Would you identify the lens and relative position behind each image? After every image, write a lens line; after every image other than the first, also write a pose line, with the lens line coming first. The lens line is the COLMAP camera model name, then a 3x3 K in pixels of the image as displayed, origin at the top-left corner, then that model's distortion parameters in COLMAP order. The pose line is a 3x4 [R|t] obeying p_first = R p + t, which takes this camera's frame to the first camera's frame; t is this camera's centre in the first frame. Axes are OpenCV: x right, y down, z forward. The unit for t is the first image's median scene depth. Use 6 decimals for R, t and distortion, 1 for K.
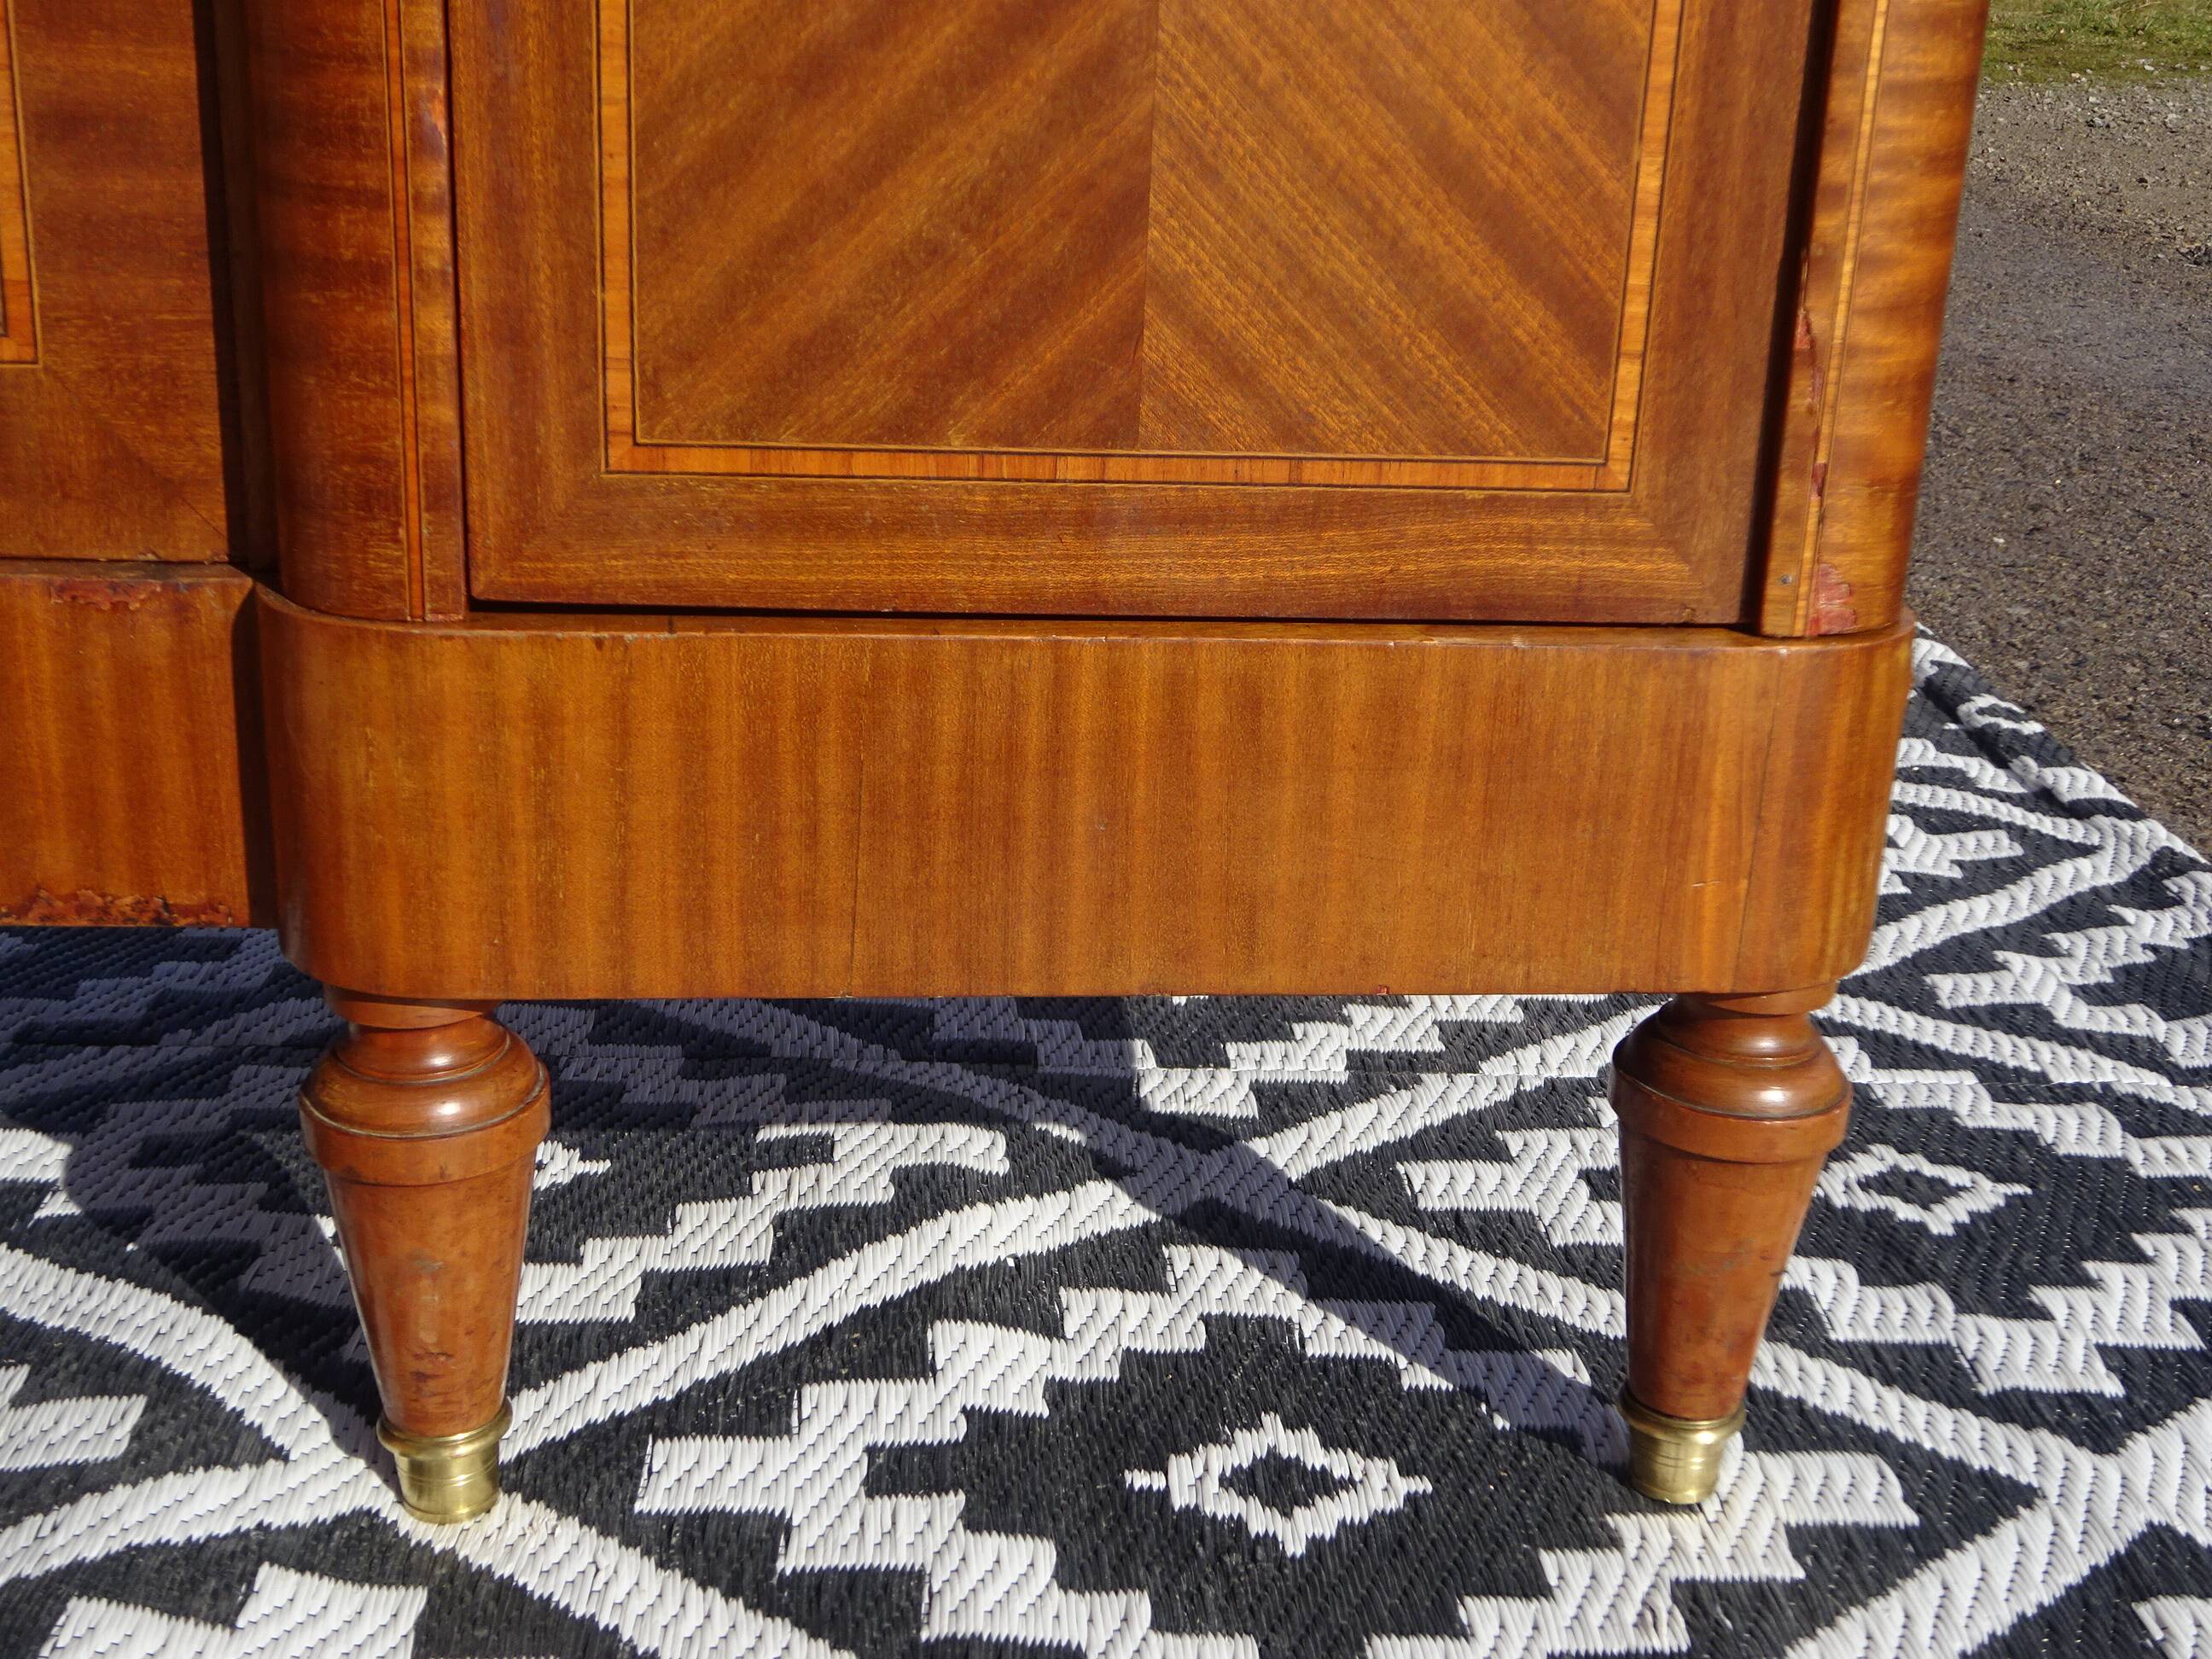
lens RADIAL K [[2636.9, 0, 1158.4], [0, 2636.9, 842.3], [0, 0, 1]] dist [0.020734, 0.000000]
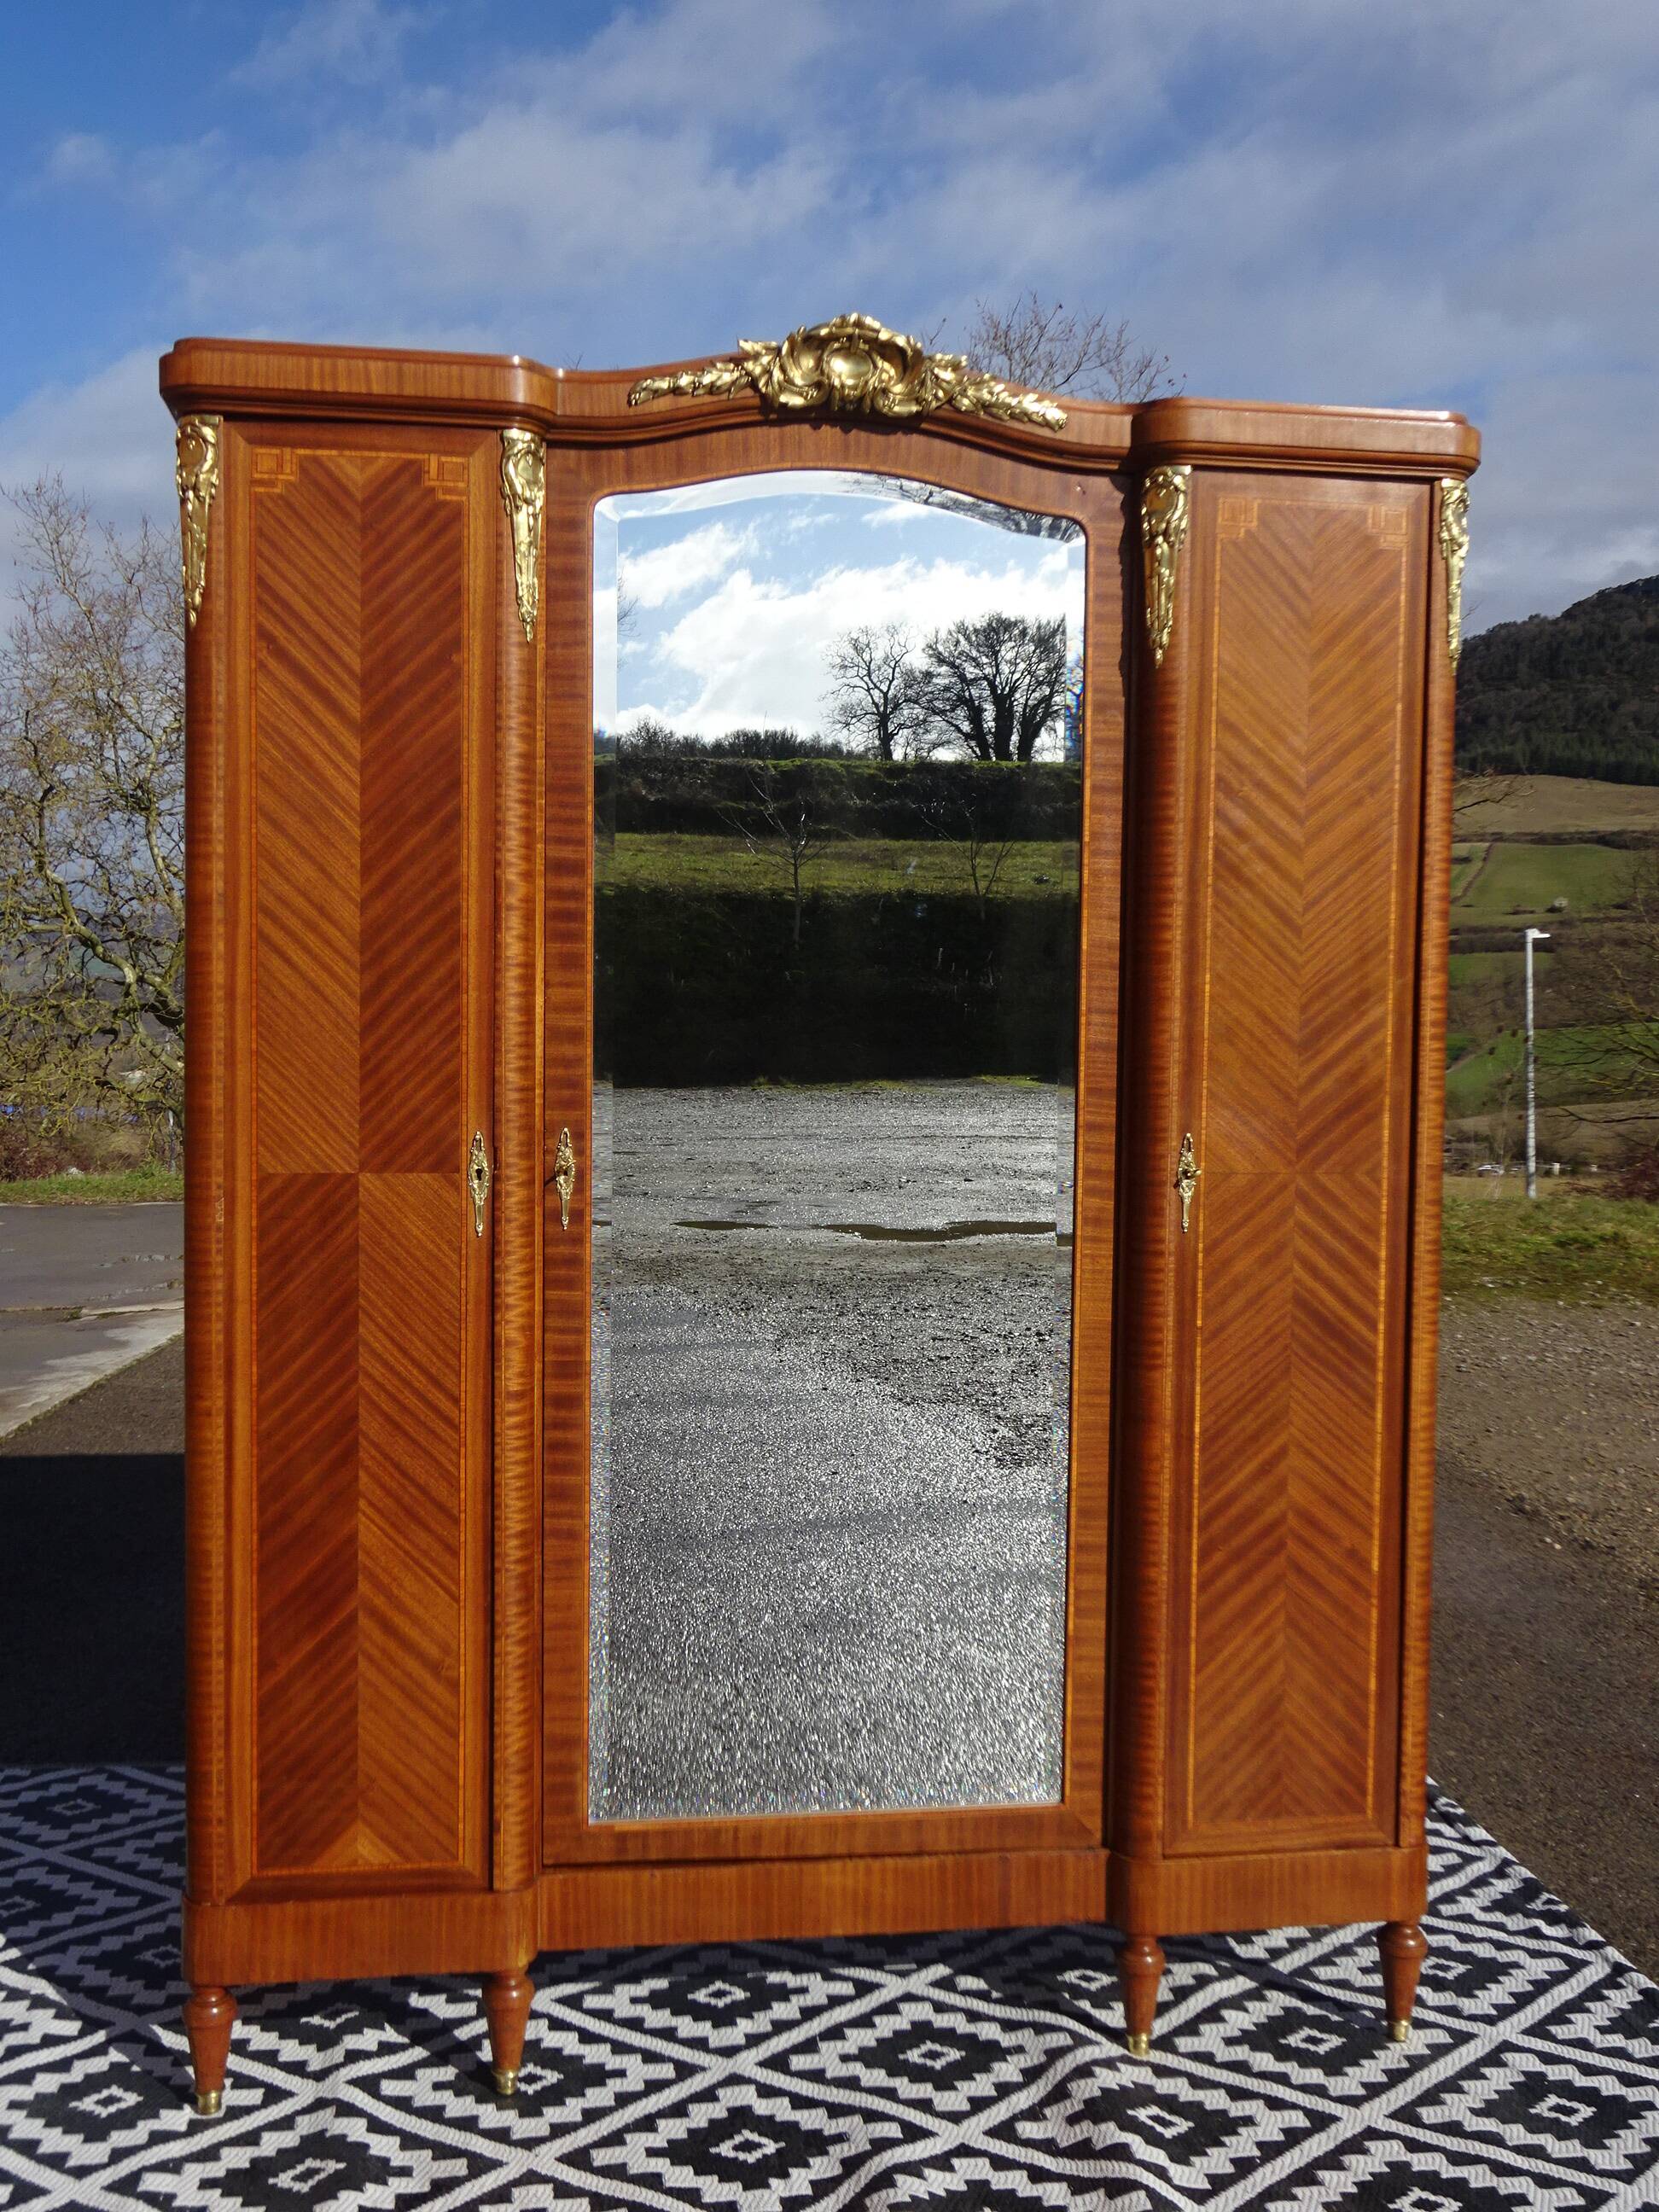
lens RADIAL K [[2134.8, 0, 831.5], [0, 2134.8, 1103.3], [0, 0, 1]] dist [0.003544, 0.000000]
pose [[0.998520, -0.035529, 0.041171, -0.720721], [0.046019, 0.955438, -0.291584, -0.216695], [-0.028977, 0.293047, 0.955659, -2.436104]]
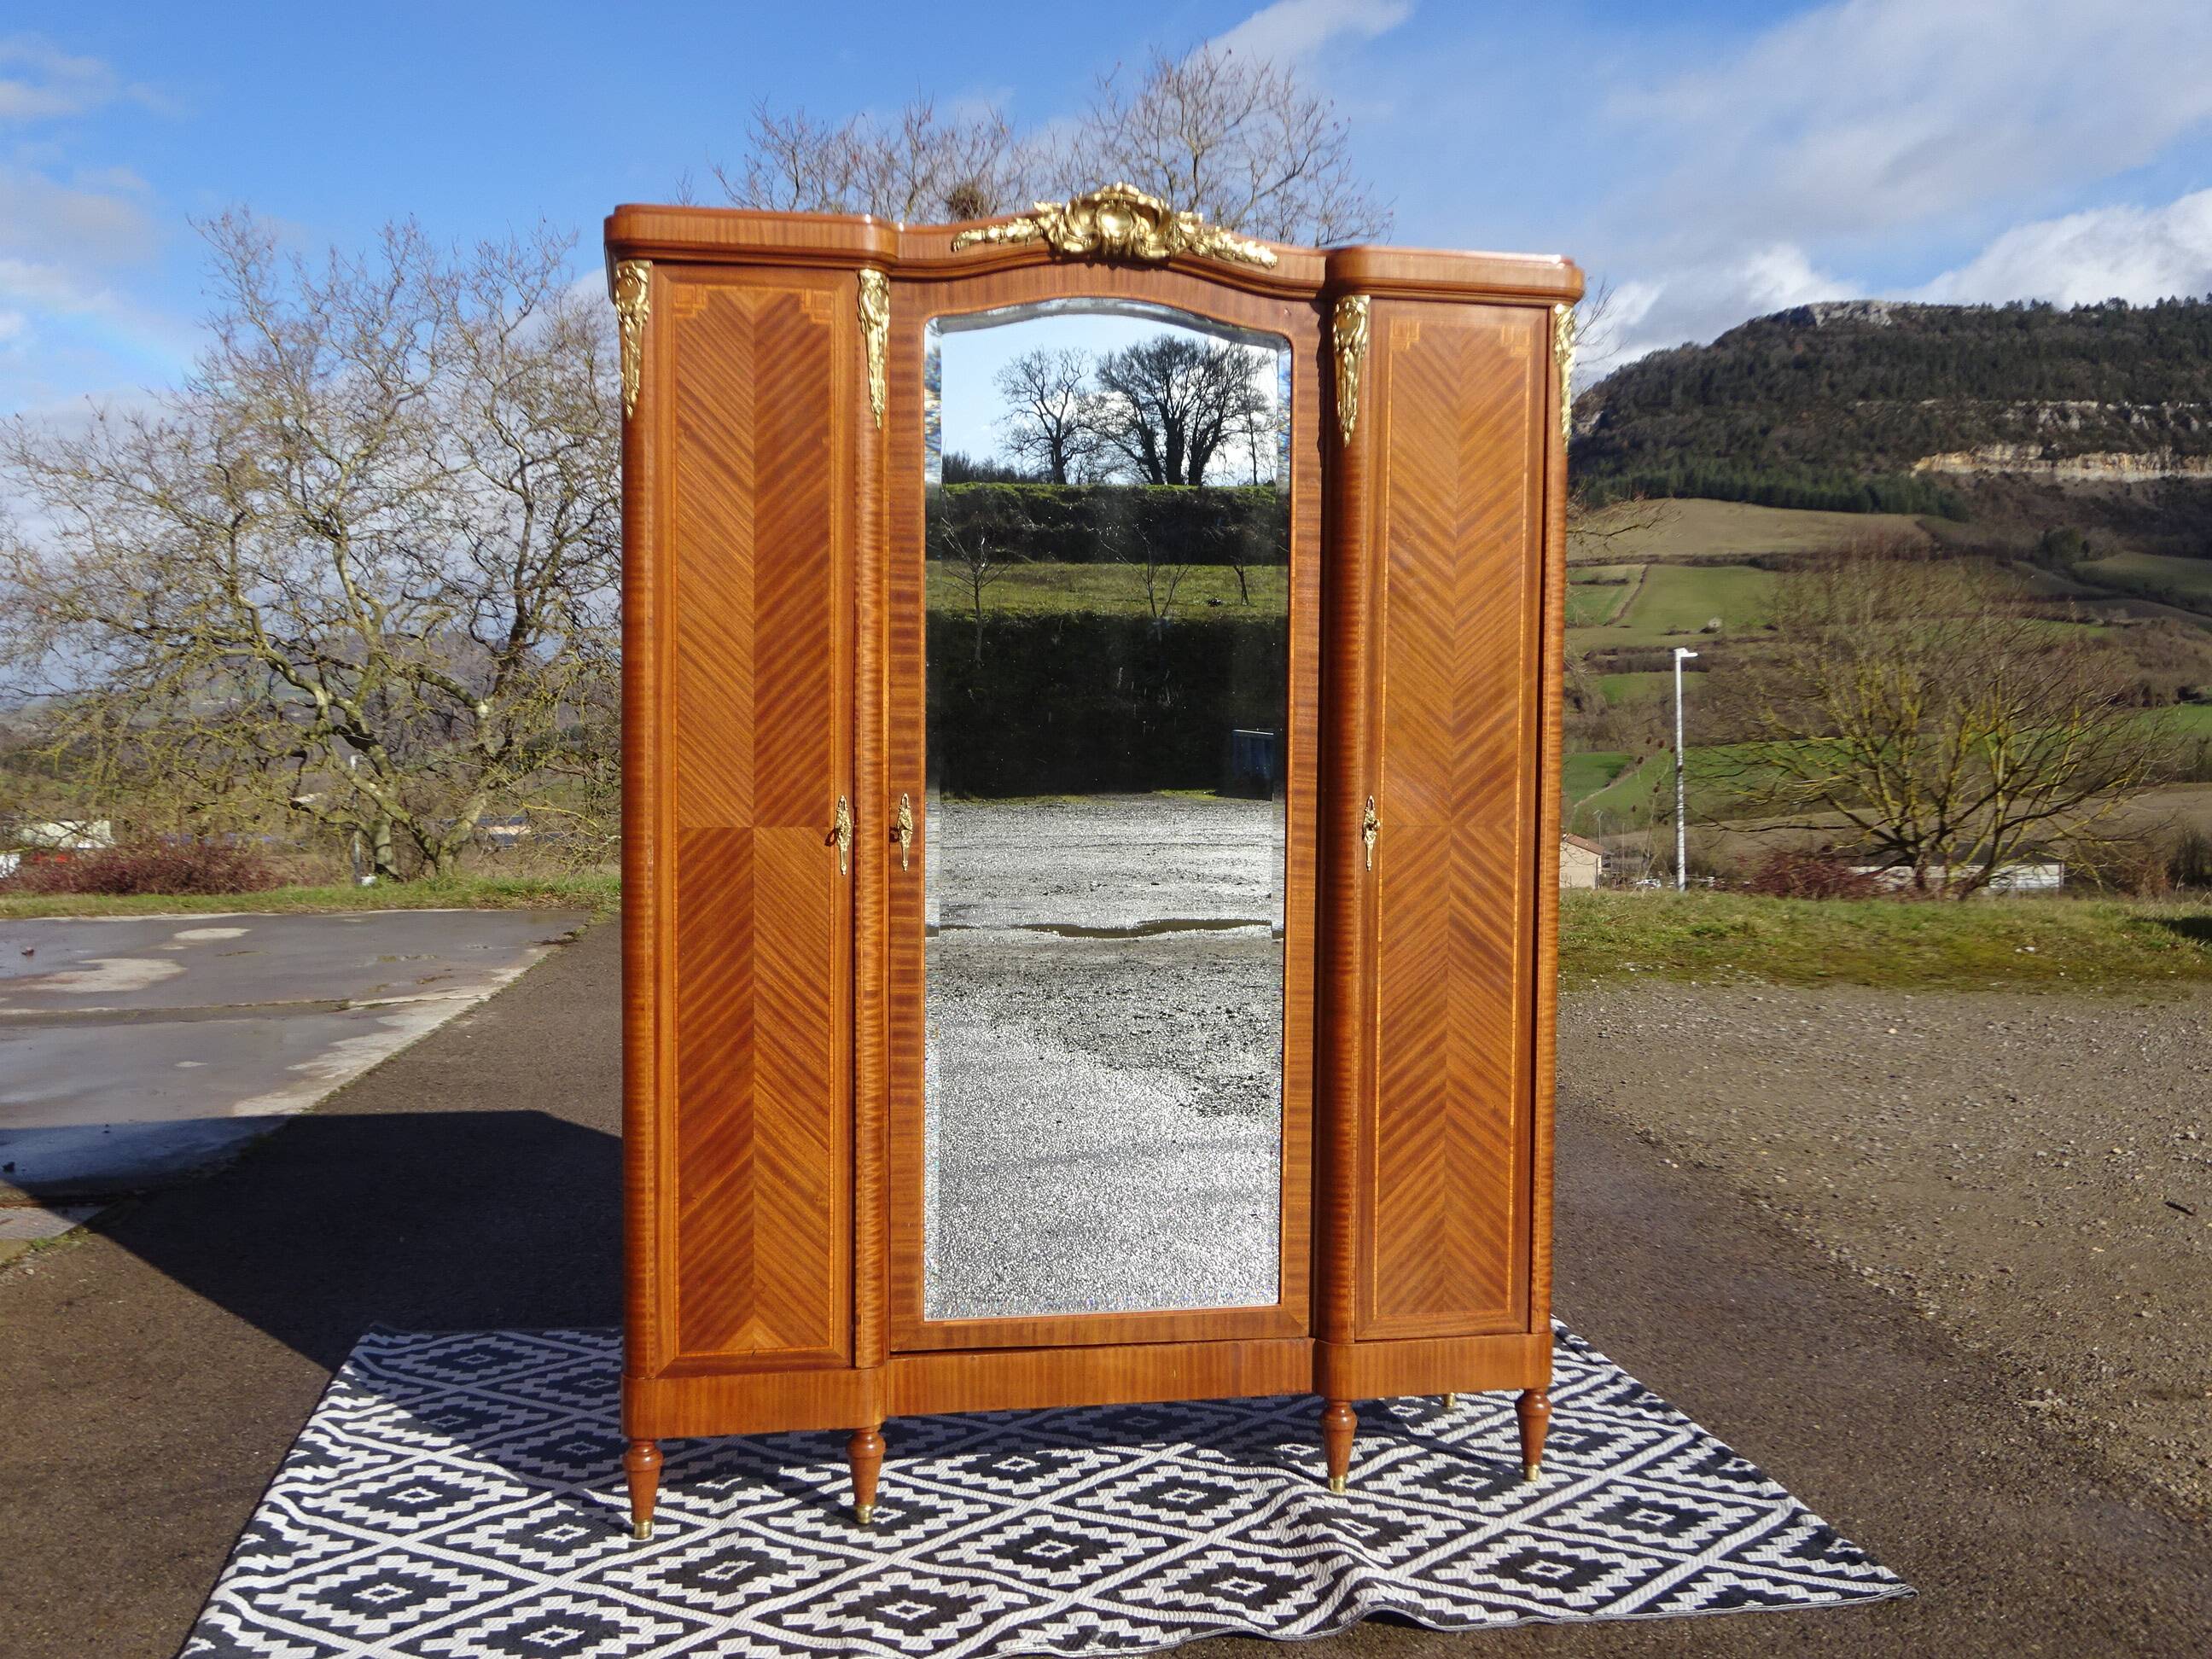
lens RADIAL K [[2134.8, 0, 1110.3], [0, 2134.8, 833.0], [0, 0, 1]] dist [0.003544, 0.000000]
pose [[0.994790, -0.042864, 0.092493, -0.949121], [0.067734, 0.955993, -0.285462, 0.135633], [-0.076187, 0.290240, 0.953916, -3.301789]]
